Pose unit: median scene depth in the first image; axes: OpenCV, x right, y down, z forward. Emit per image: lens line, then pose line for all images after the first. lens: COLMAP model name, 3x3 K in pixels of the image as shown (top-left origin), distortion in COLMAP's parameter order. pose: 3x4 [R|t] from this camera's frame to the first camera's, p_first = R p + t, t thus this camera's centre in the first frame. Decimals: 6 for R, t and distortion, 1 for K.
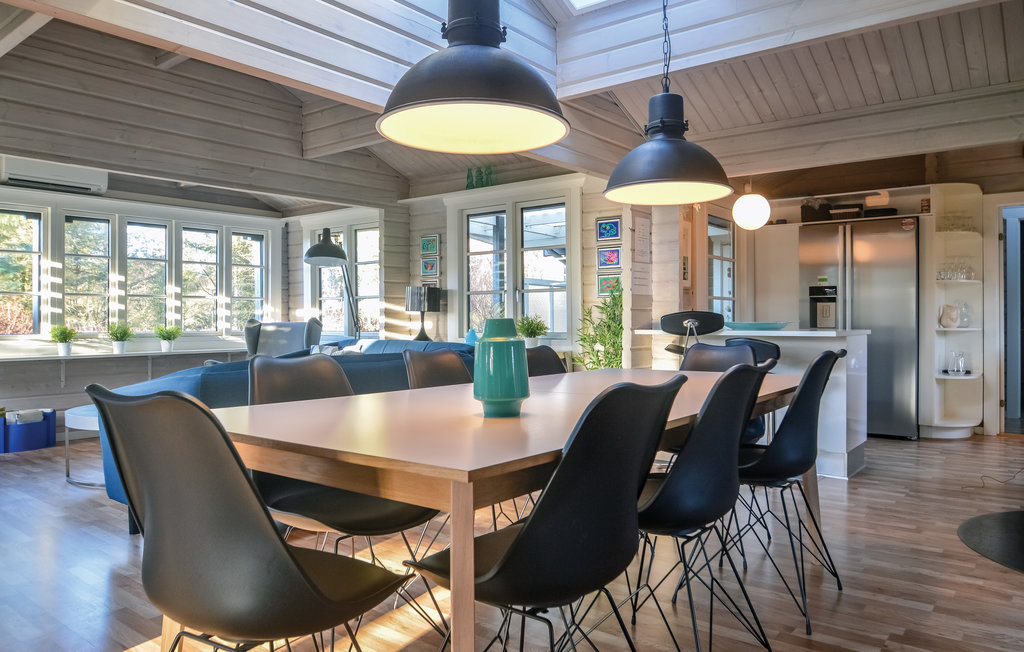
lens RADIAL K [[712.4, 0, 512.0], [0, 712.4, 326.0], [0, 0, 1]] dist [-0.010463, -0.003099]
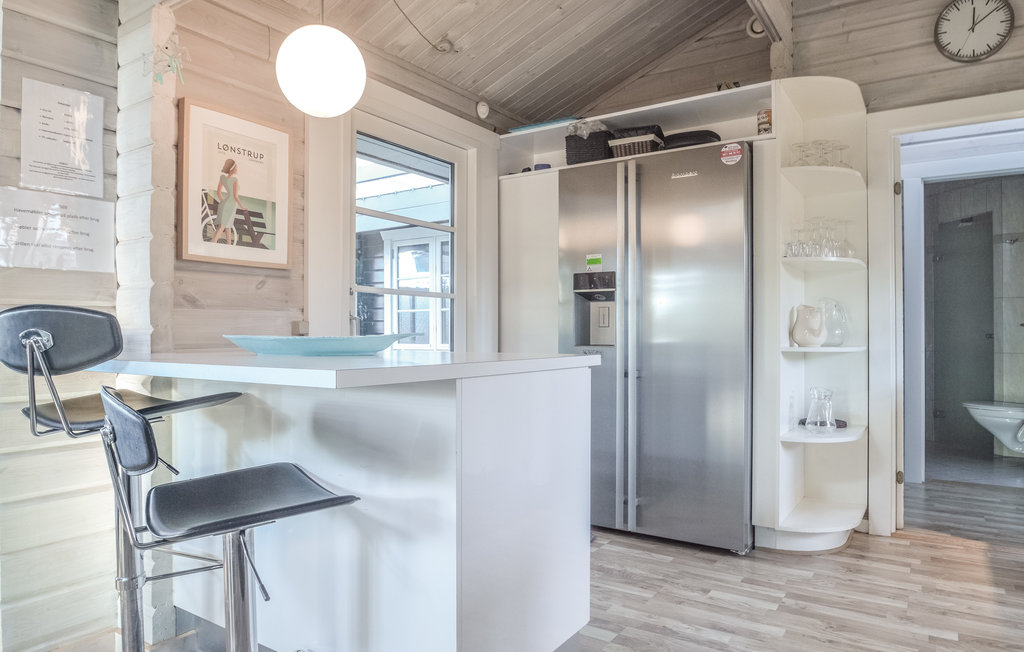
lens RADIAL K [[646.9, 0, 509.3], [0, 646.9, 338.2], [0, 0, 1]] dist [-0.003898, -0.000676]
pose [[0.997479, -0.001632, 0.070937, 0.341052], [0.001761, 0.999997, -0.001757, -0.003182], [-0.070934, 0.001878, 0.997479, 0.502888]]
